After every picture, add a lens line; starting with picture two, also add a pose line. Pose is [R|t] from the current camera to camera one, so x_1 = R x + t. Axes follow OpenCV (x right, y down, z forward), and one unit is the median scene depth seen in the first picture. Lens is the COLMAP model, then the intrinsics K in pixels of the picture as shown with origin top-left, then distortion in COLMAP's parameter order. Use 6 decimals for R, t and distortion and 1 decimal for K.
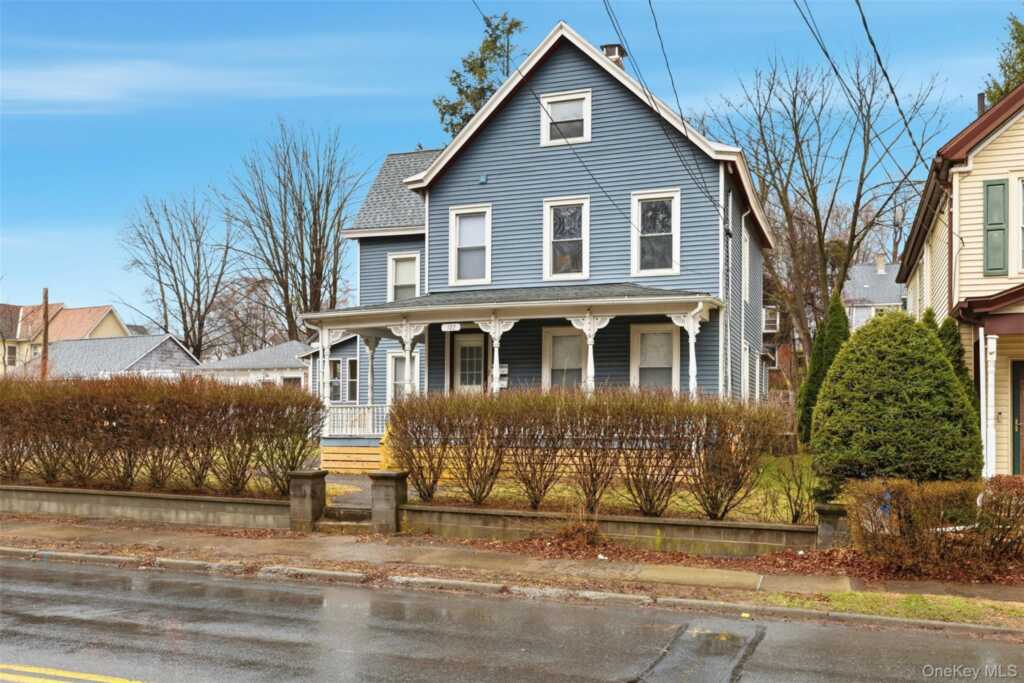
lens RADIAL K [[892.1, 0, 512.0], [0, 892.1, 341.5], [0, 0, 1]] dist [0.004061, 0.002371]
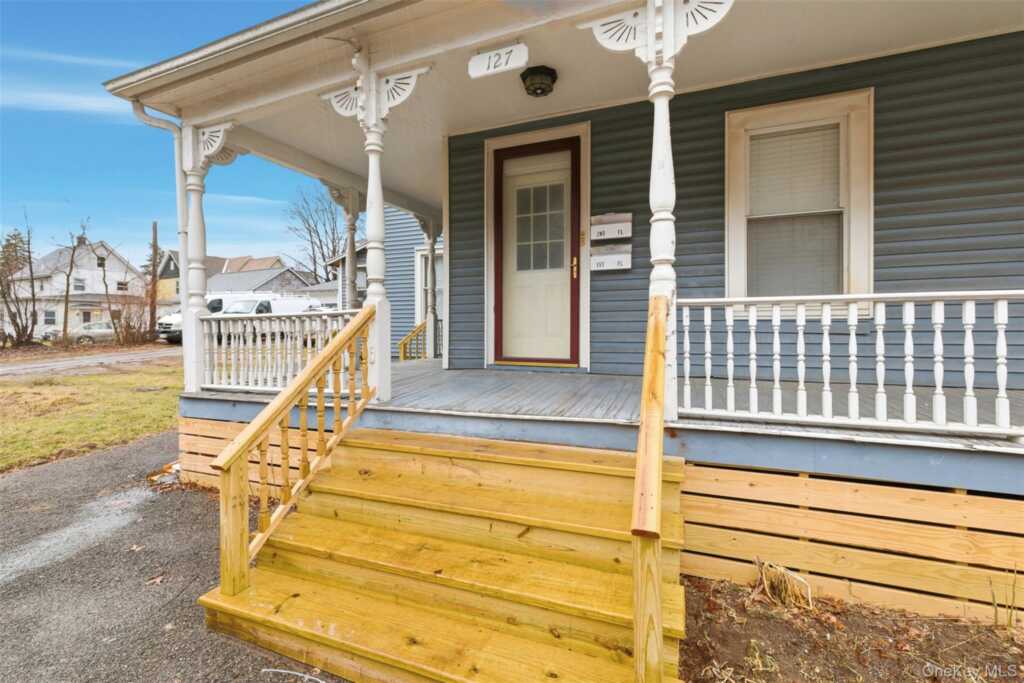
lens RADIAL K [[433.2, 0, 512.6], [0, 433.2, 312.5], [0, 0, 1]] dist [0.000077, -0.000004]
pose [[0.999575, -0.011984, -0.026557, -0.054502], [0.013583, 0.998054, 0.060864, 0.056988], [0.025775, -0.061198, 0.997793, 0.770253]]
